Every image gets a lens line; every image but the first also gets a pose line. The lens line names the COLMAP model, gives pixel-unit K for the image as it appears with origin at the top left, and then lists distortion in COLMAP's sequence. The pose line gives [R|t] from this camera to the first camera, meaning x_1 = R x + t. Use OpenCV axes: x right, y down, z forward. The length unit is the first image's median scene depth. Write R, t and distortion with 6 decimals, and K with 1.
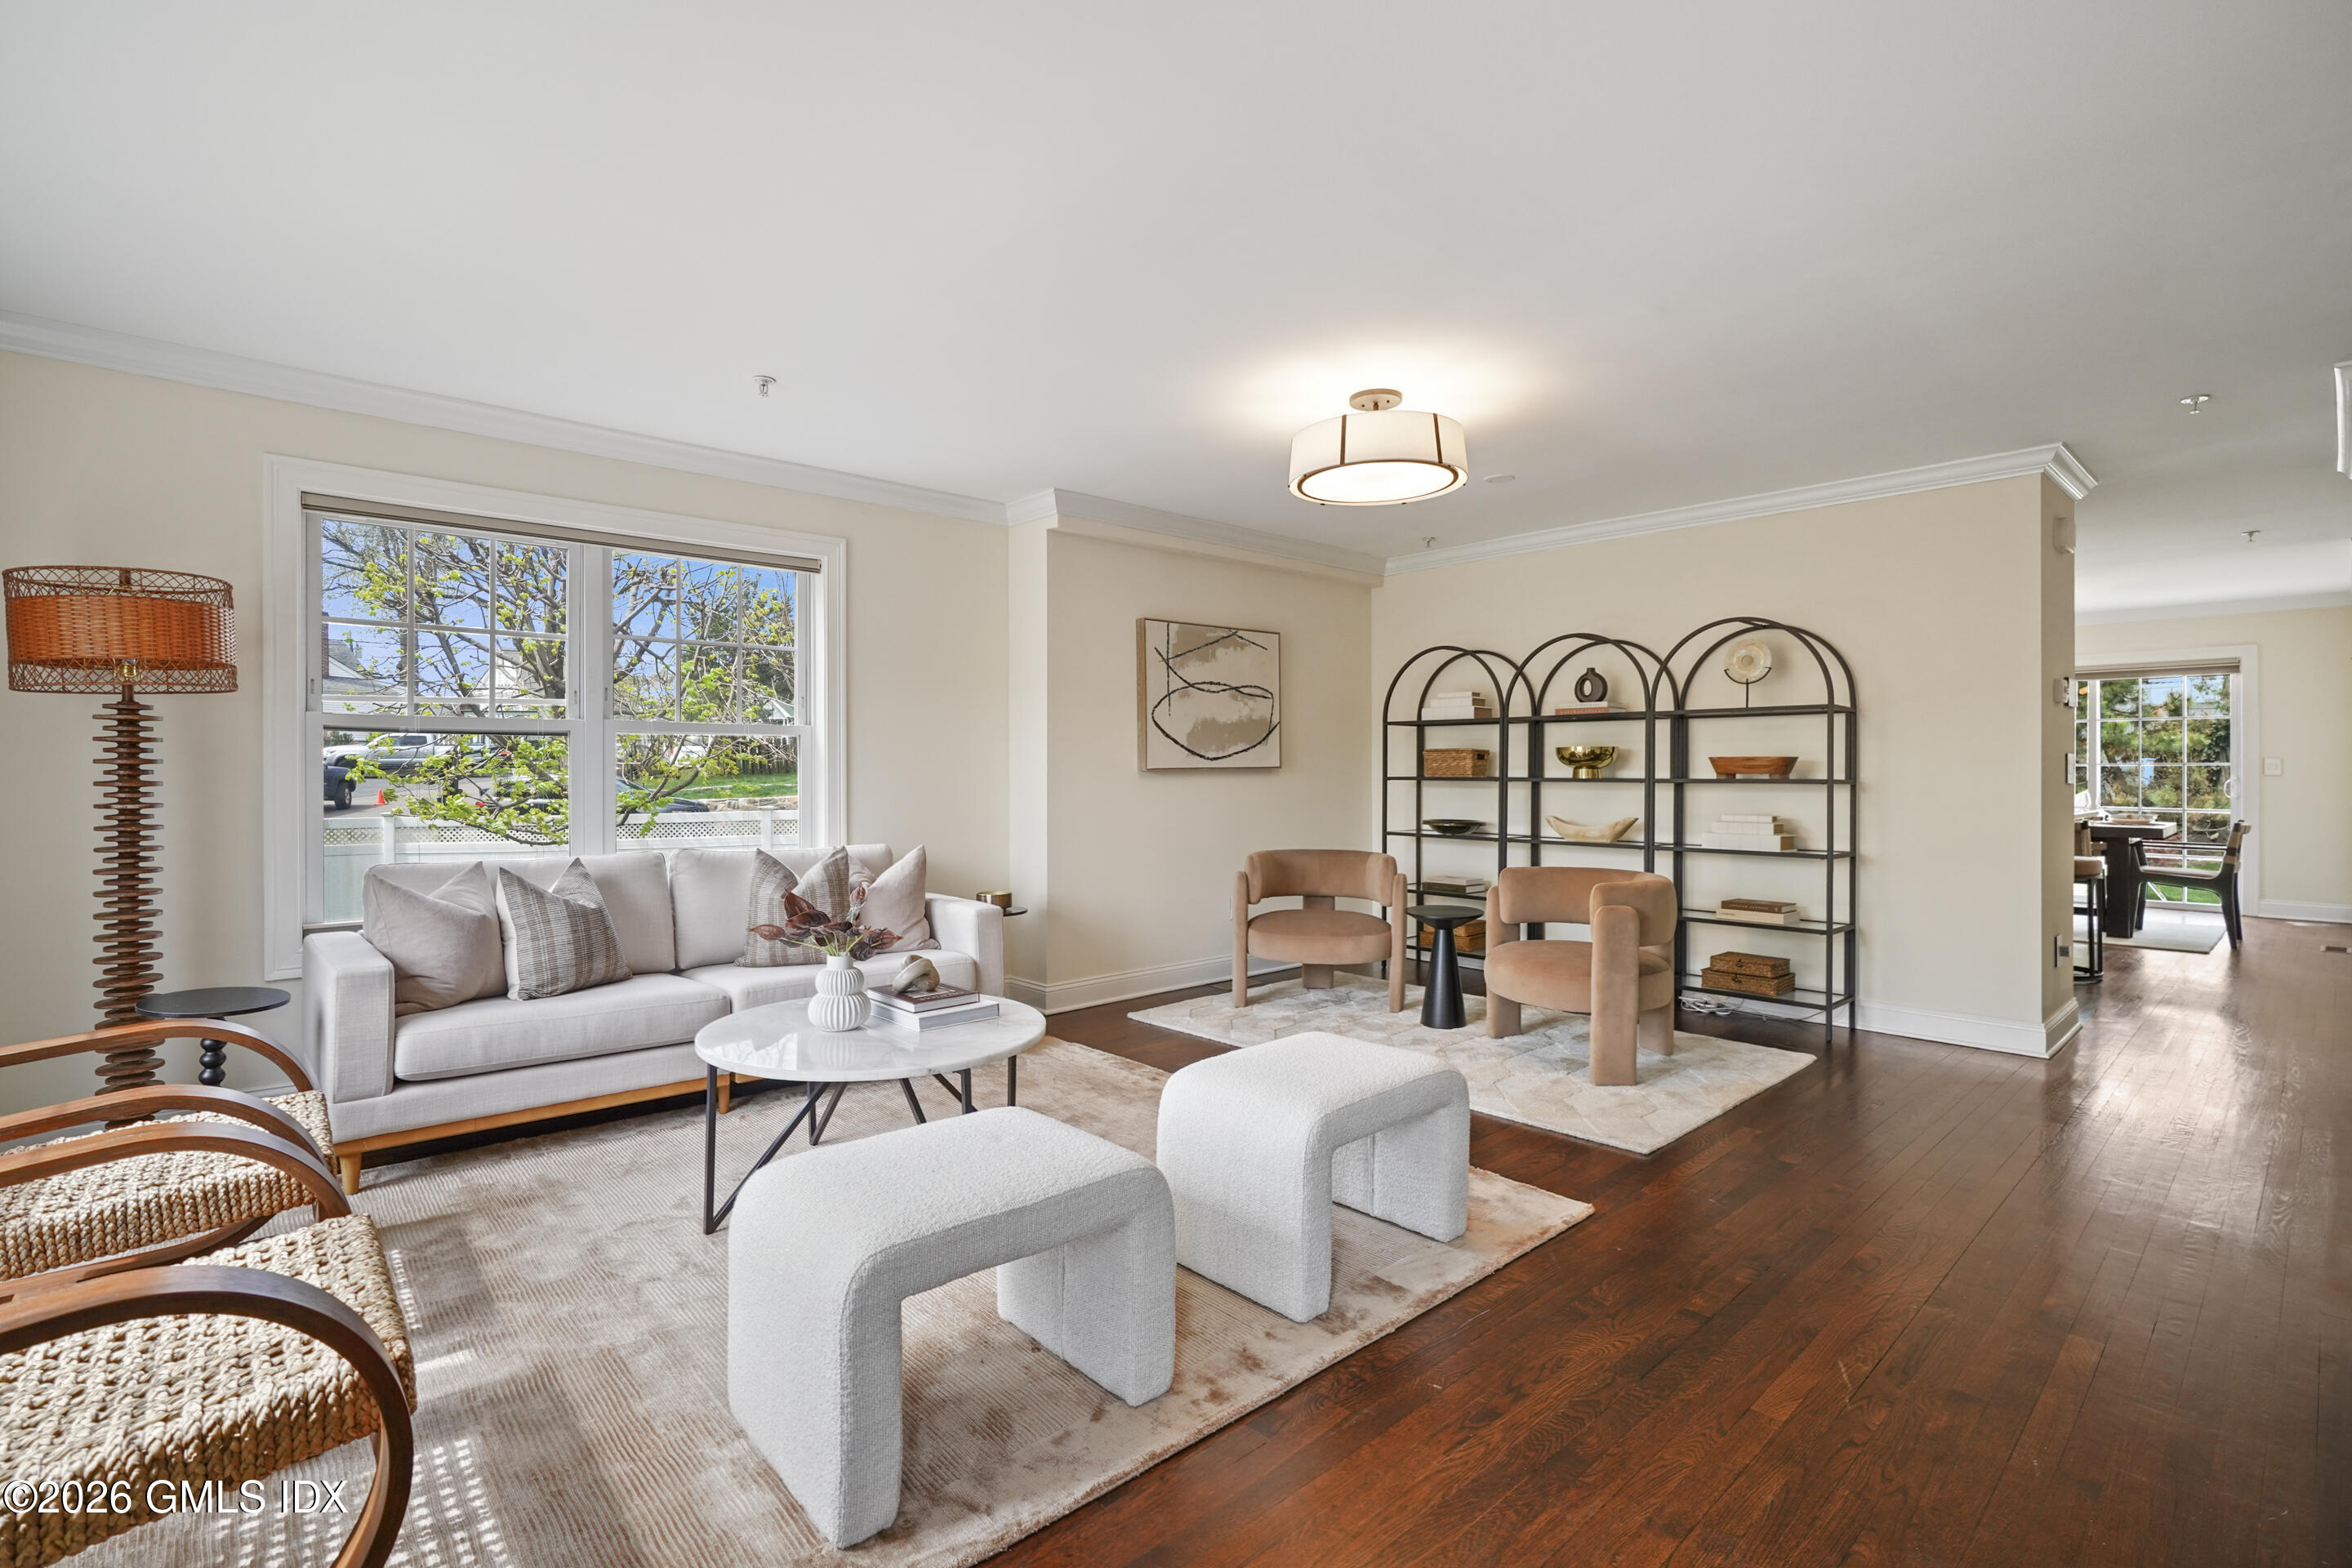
lens RADIAL K [[1066.9, 0, 1162.5], [0, 1066.9, 773.0], [0, 0, 1]] dist [-0.009471, 0.003558]
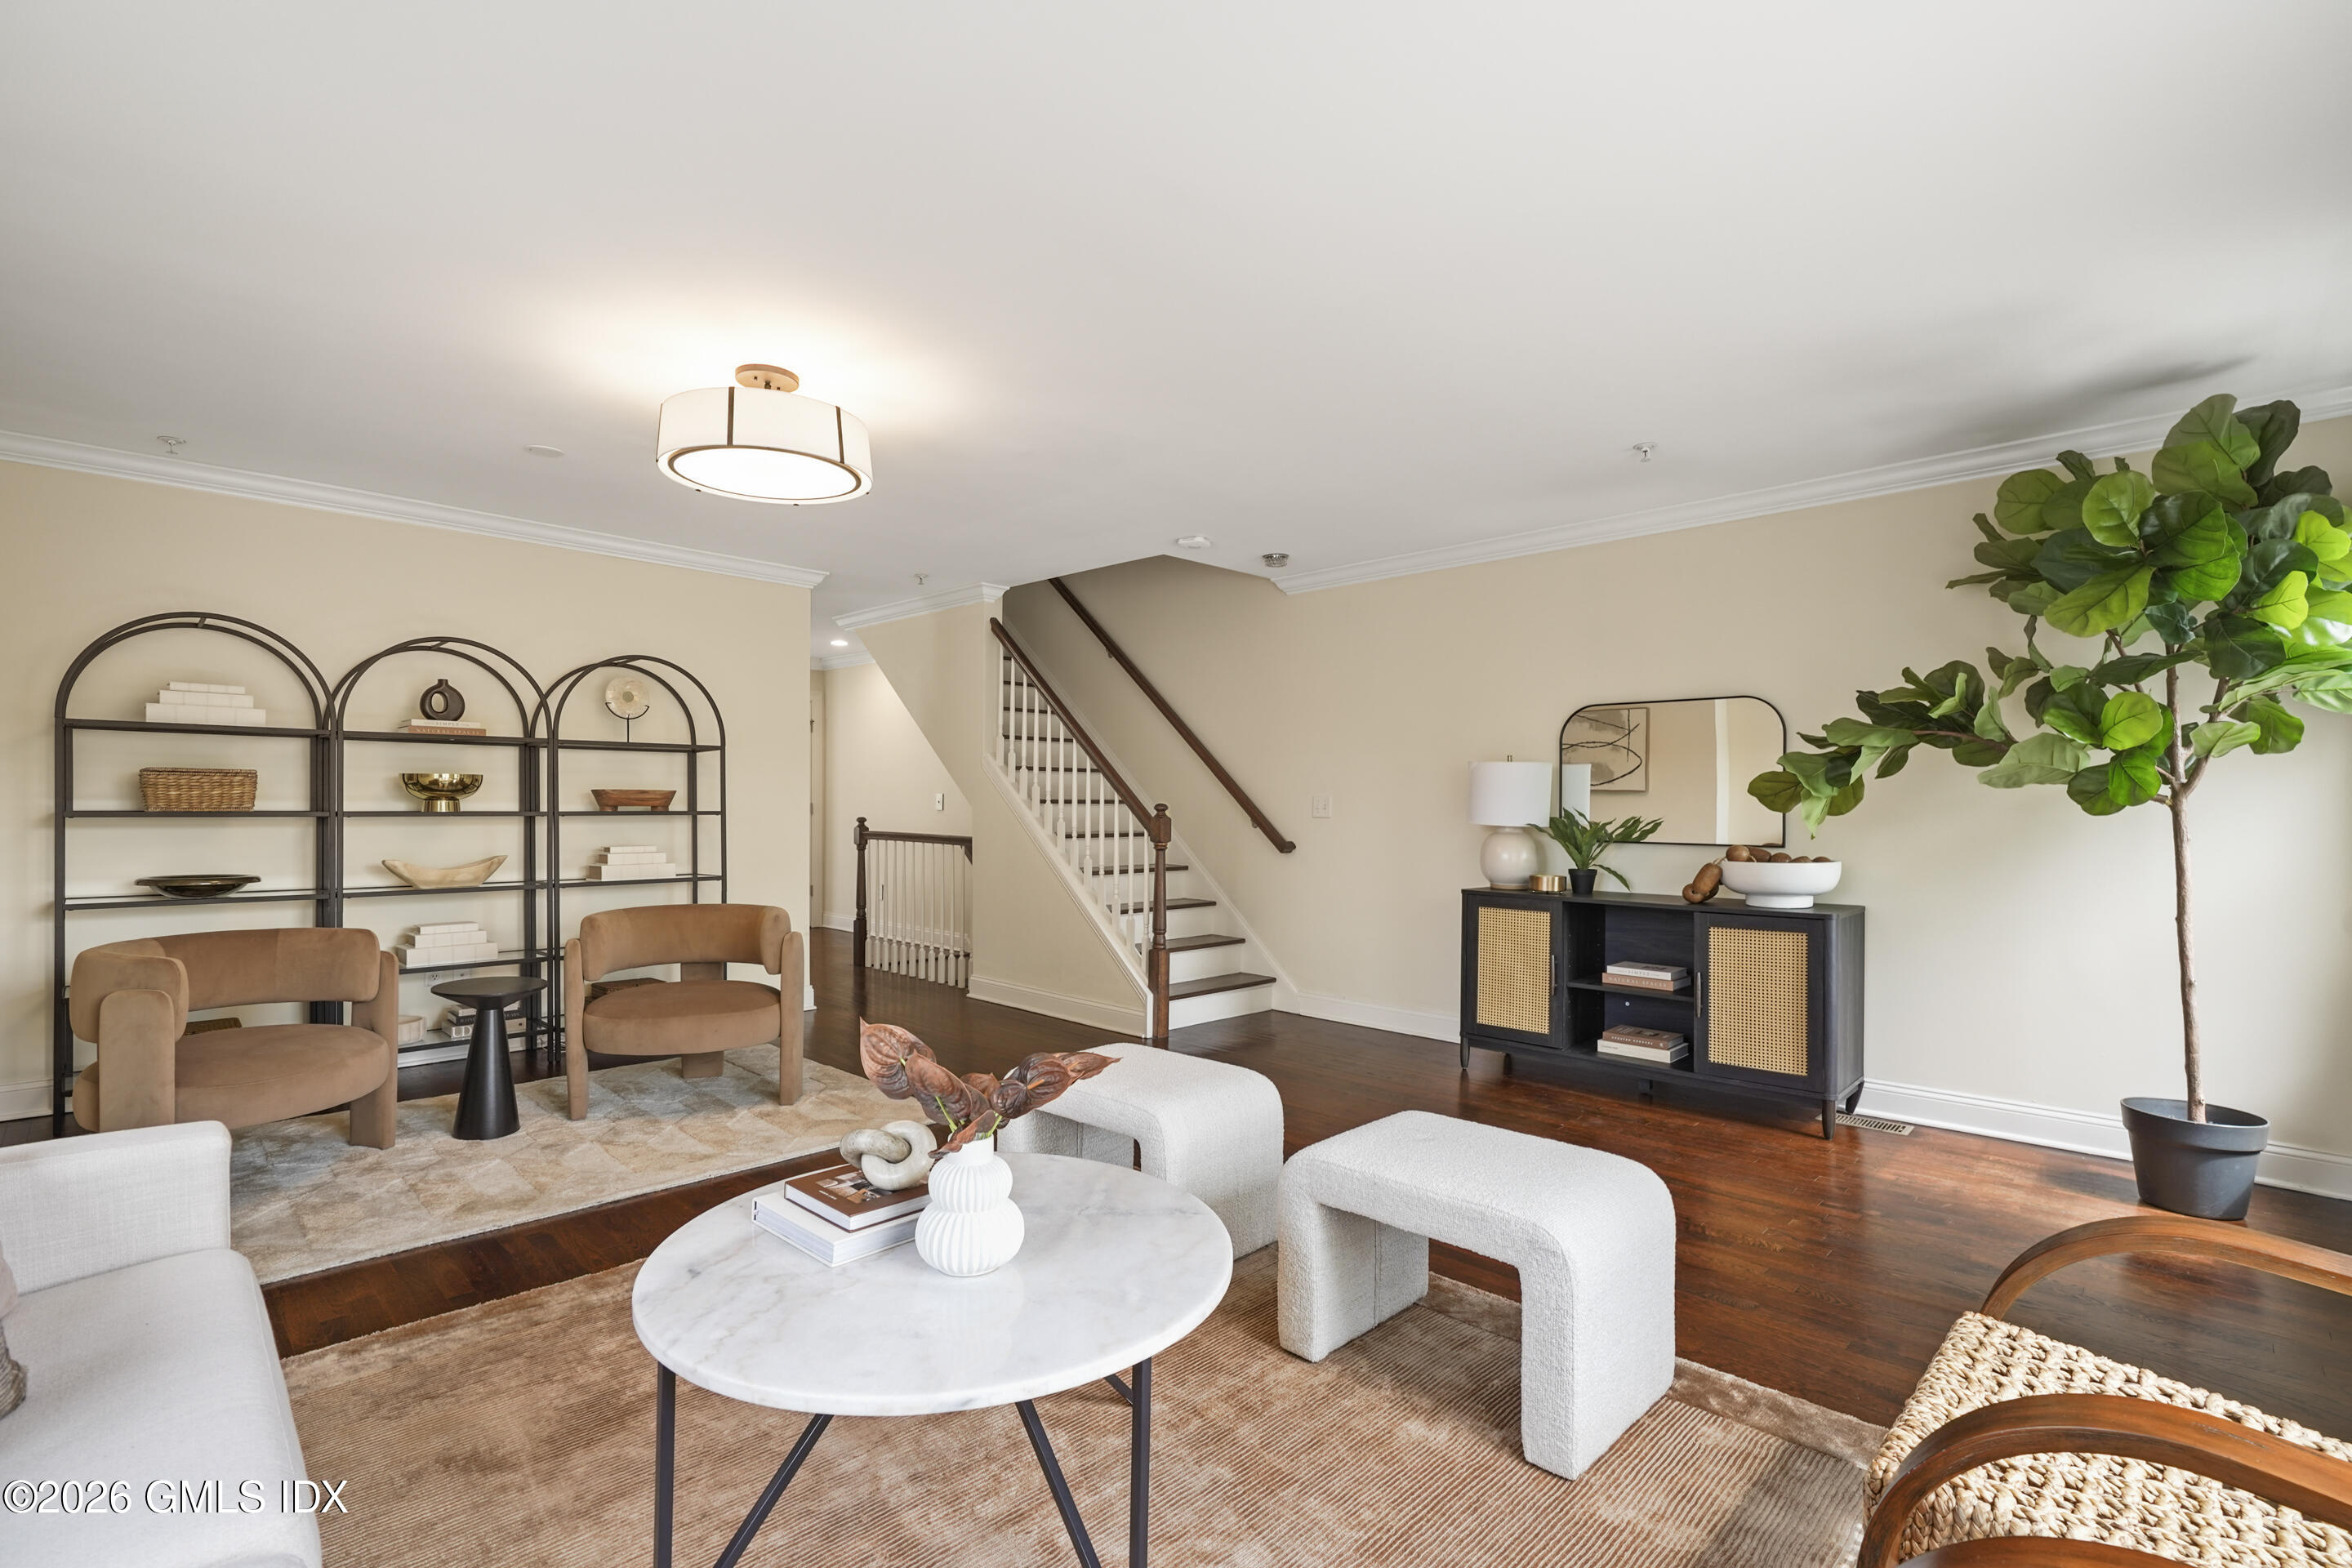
lens RADIAL K [[1066.9, 0, 1168.2], [0, 1066.9, 789.2], [0, 0, 1]] dist [-0.009471, 0.003558]
pose [[-0.058148, 0.010108, 0.998257, -0.493768], [-0.001763, 0.999946, -0.010228, -0.005508], [-0.998306, -0.002354, -0.058127, 0.511250]]
